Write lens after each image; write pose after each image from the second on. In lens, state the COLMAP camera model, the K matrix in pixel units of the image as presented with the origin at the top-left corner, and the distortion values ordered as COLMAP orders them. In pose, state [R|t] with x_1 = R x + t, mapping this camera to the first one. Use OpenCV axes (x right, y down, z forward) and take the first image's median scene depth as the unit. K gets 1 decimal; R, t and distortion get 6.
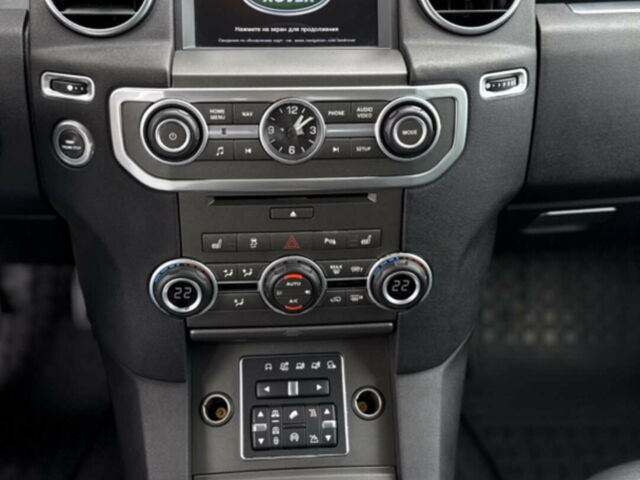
lens RADIAL K [[824.6, 0, 320.0], [0, 824.6, 240.0], [0, 0, 1]] dist [0.091234, -0.023389]
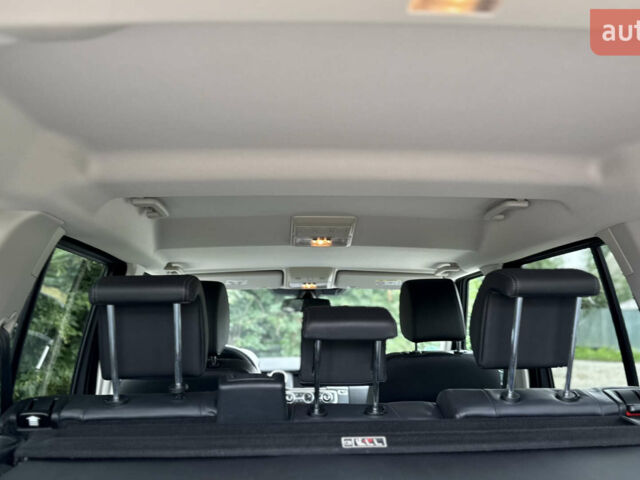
lens RADIAL K [[598.8, 0, 323.2], [0, 598.8, 241.6], [0, 0, 1]] dist [0.178433, -0.361241]
pose [[0.999376, -0.035263, 0.002119, 0.105310], [0.025560, 0.680380, -0.732414, 2.290059], [0.024386, 0.732011, 0.680857, -2.814449]]
